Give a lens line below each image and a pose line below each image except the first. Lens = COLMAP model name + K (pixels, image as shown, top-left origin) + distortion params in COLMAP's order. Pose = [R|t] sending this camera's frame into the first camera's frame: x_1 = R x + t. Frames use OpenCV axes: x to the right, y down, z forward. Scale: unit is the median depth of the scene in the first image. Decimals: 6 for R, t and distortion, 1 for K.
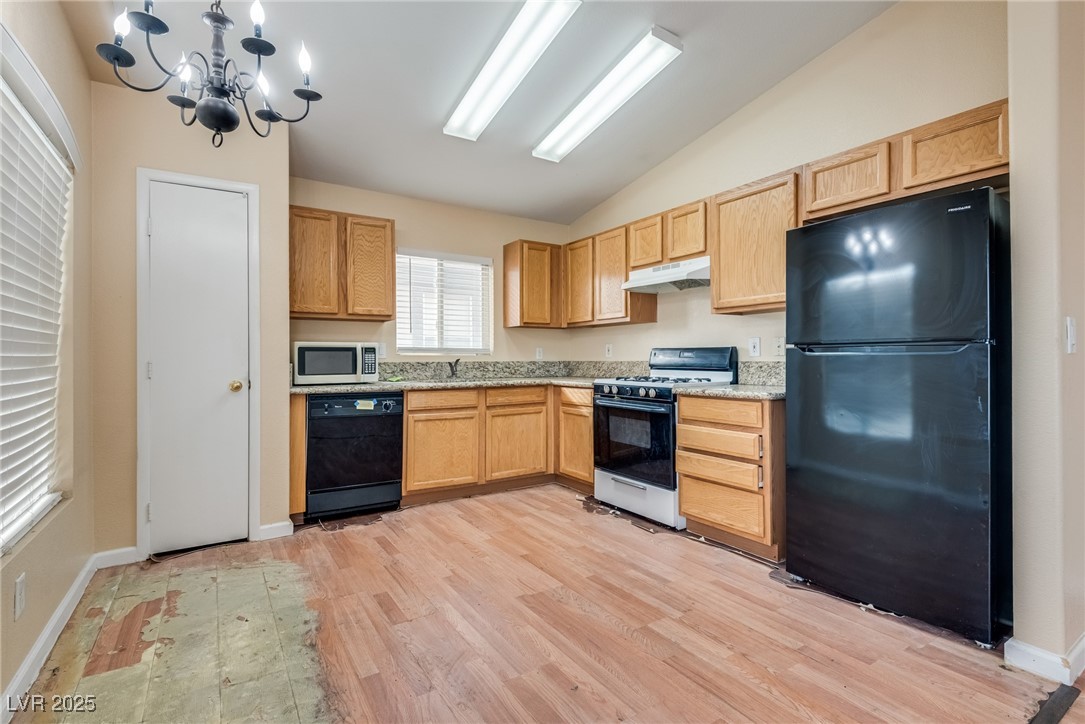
lens RADIAL K [[507.3, 0, 545.4], [0, 507.3, 359.0], [0, 0, 1]] dist [0.039535, -0.023982]
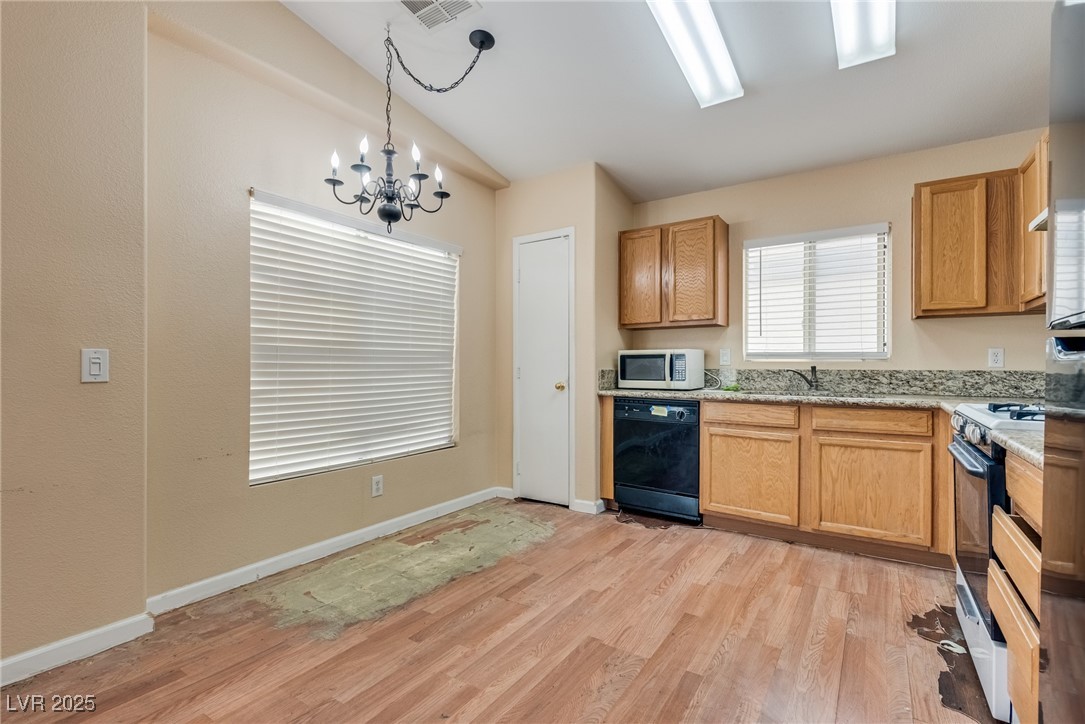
lens RADIAL K [[505.8, 0, 535.7], [0, 505.8, 364.4], [0, 0, 1]] dist [0.020030, -0.000894]
pose [[0.398435, 0.002679, -0.917193, 0.452440], [-0.003512, 0.999993, 0.001395, -0.002757], [0.917190, 0.002665, 0.398442, 0.359067]]
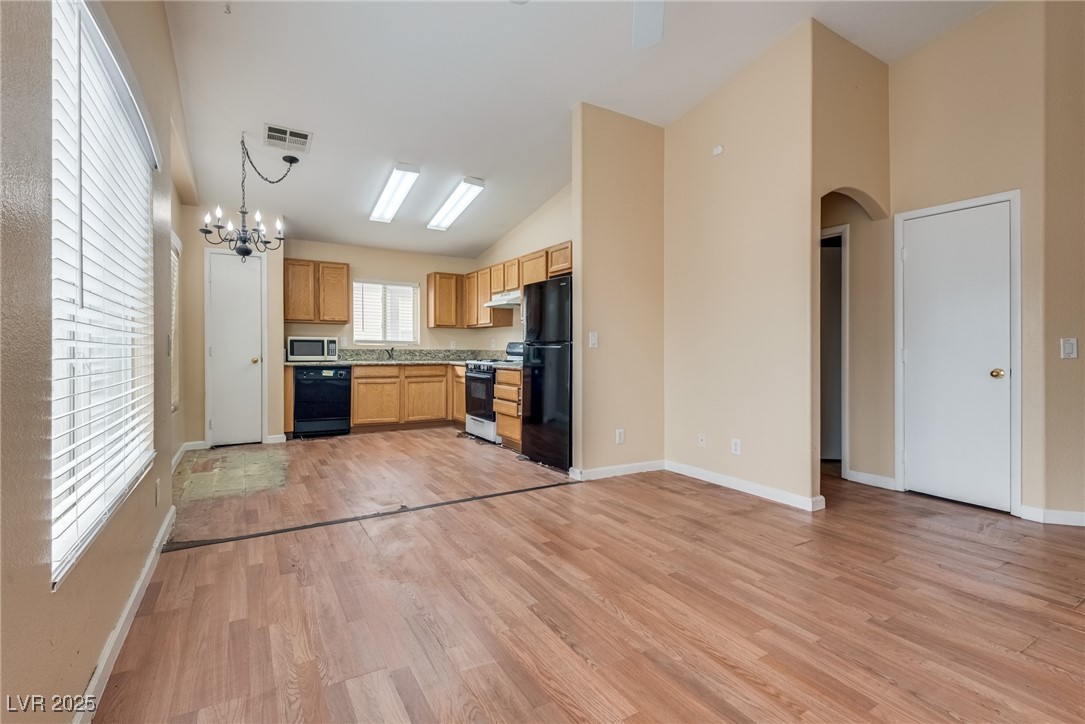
lens RADIAL K [[494.6, 0, 542.5], [0, 494.6, 362.0], [0, 0, 1]] dist [0.023078, -0.000353]
pose [[0.999312, 0.012457, -0.034942, 0.425263], [-0.011553, 0.999596, 0.025964, -0.000796], [0.035252, -0.025543, 0.999052, -0.651142]]
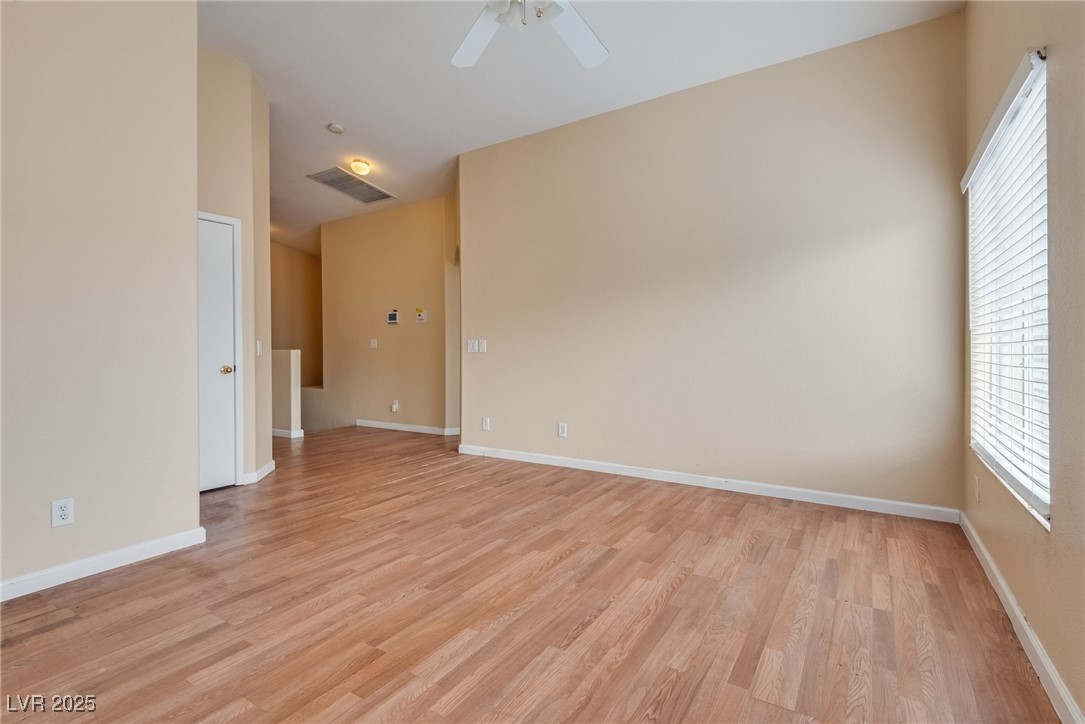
lens RADIAL K [[514.7, 0, 542.8], [0, 514.7, 347.4], [0, 0, 1]] dist [0.011934, -0.000523]
pose [[-0.416243, 0.010551, 0.909192, -0.058441], [0.009245, 0.999930, -0.007372, 0.002484], [-0.909206, 0.005337, -0.416312, 0.132203]]
